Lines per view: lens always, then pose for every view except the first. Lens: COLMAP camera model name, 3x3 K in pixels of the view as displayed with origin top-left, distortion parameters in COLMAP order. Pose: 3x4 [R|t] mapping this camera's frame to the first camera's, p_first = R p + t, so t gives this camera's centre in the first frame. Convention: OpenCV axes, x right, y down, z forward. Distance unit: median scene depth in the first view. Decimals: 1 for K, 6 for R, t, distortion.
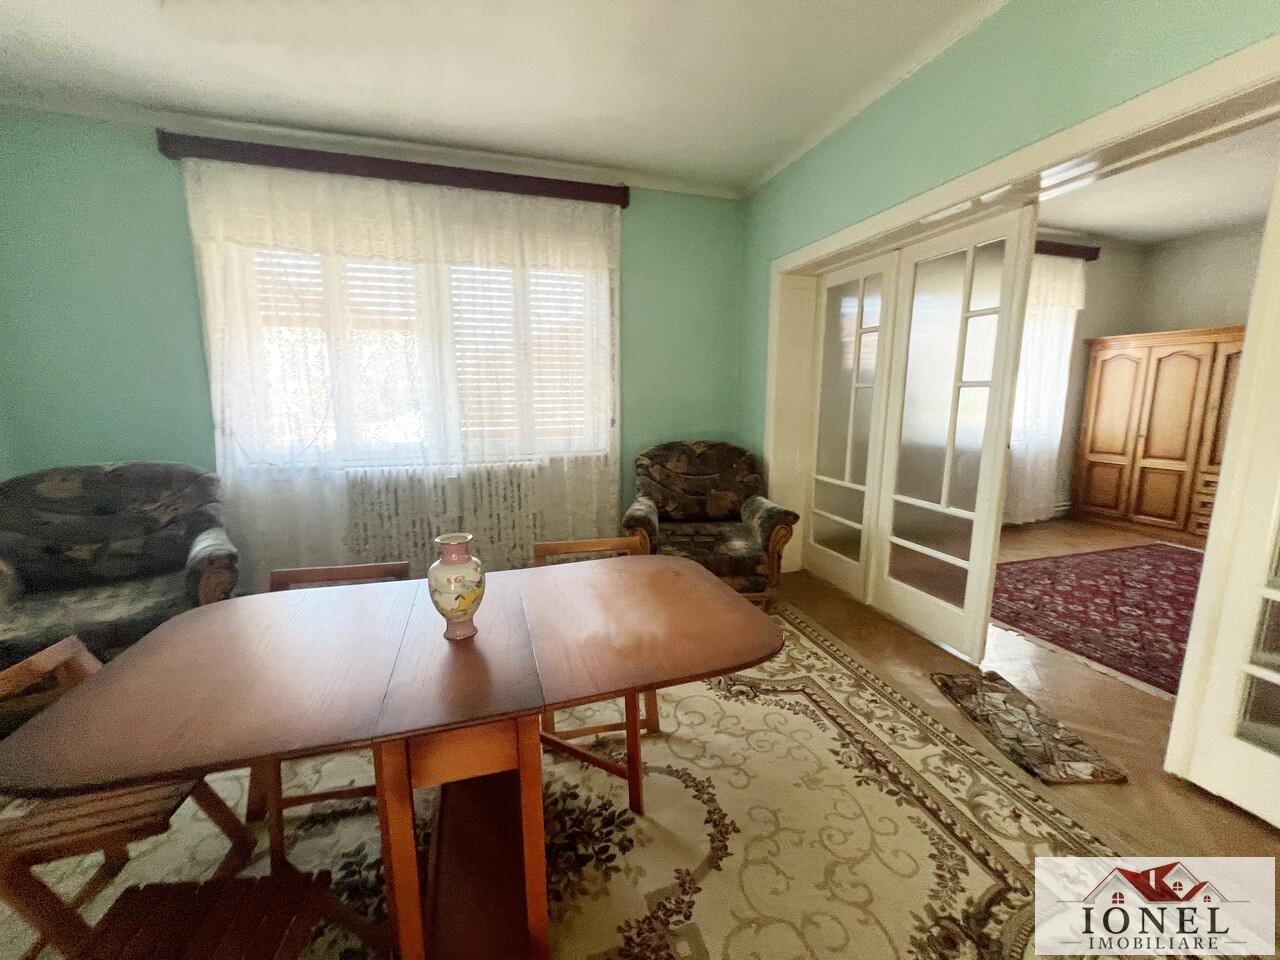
lens RADIAL K [[514.2, 0, 641.8], [0, 514.2, 476.6], [0, 0, 1]] dist [-0.003230, 0.000578]
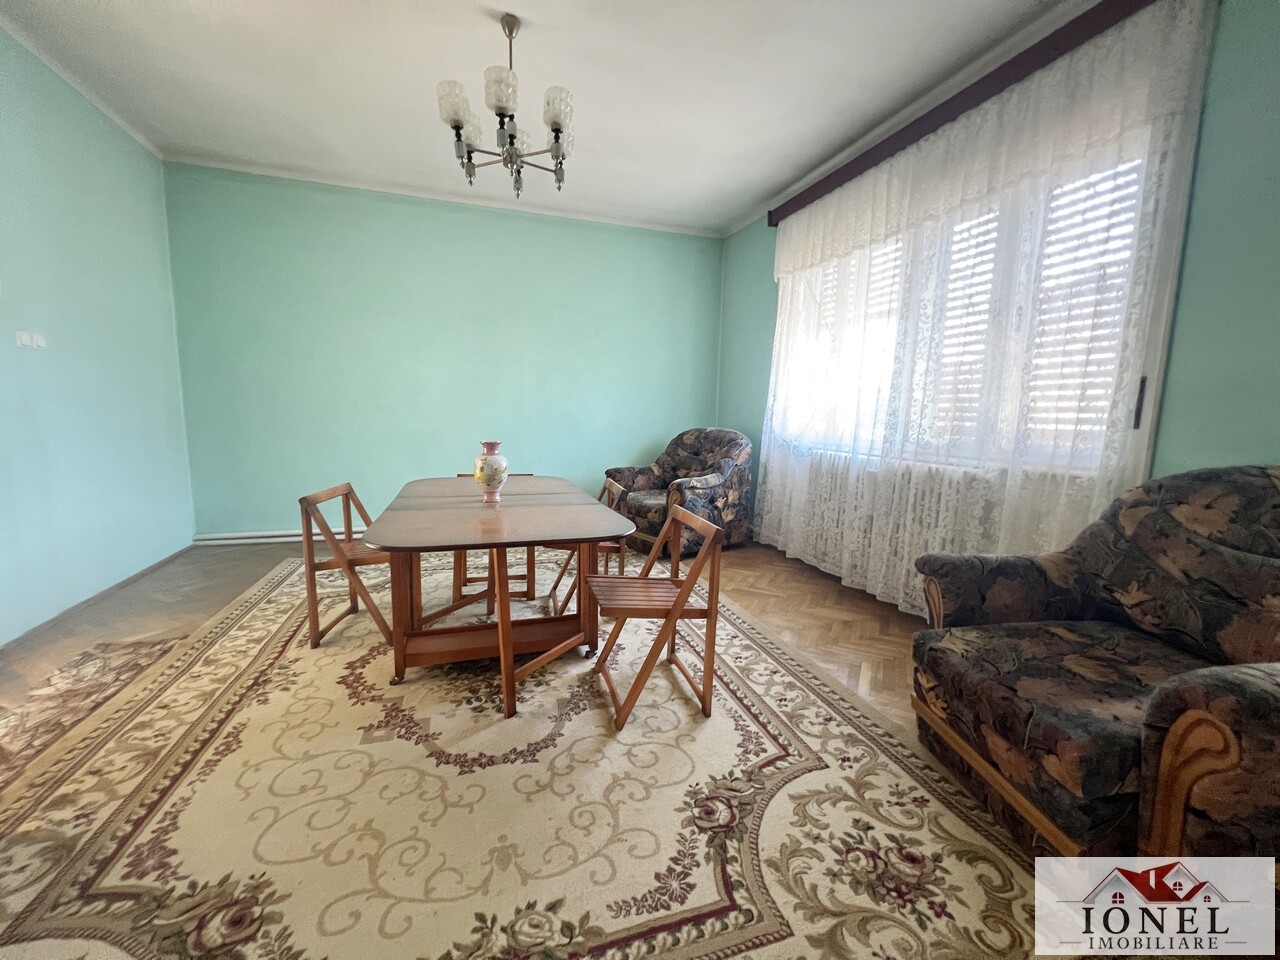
lens RADIAL K [[514.2, 0, 642.8], [0, 514.2, 481.6], [0, 0, 1]] dist [-0.003230, 0.000578]
pose [[0.020115, 0.134014, -0.990775, 0.513838], [-0.181179, 0.975057, 0.128209, -0.023195], [0.983244, 0.176929, 0.043894, 0.561418]]
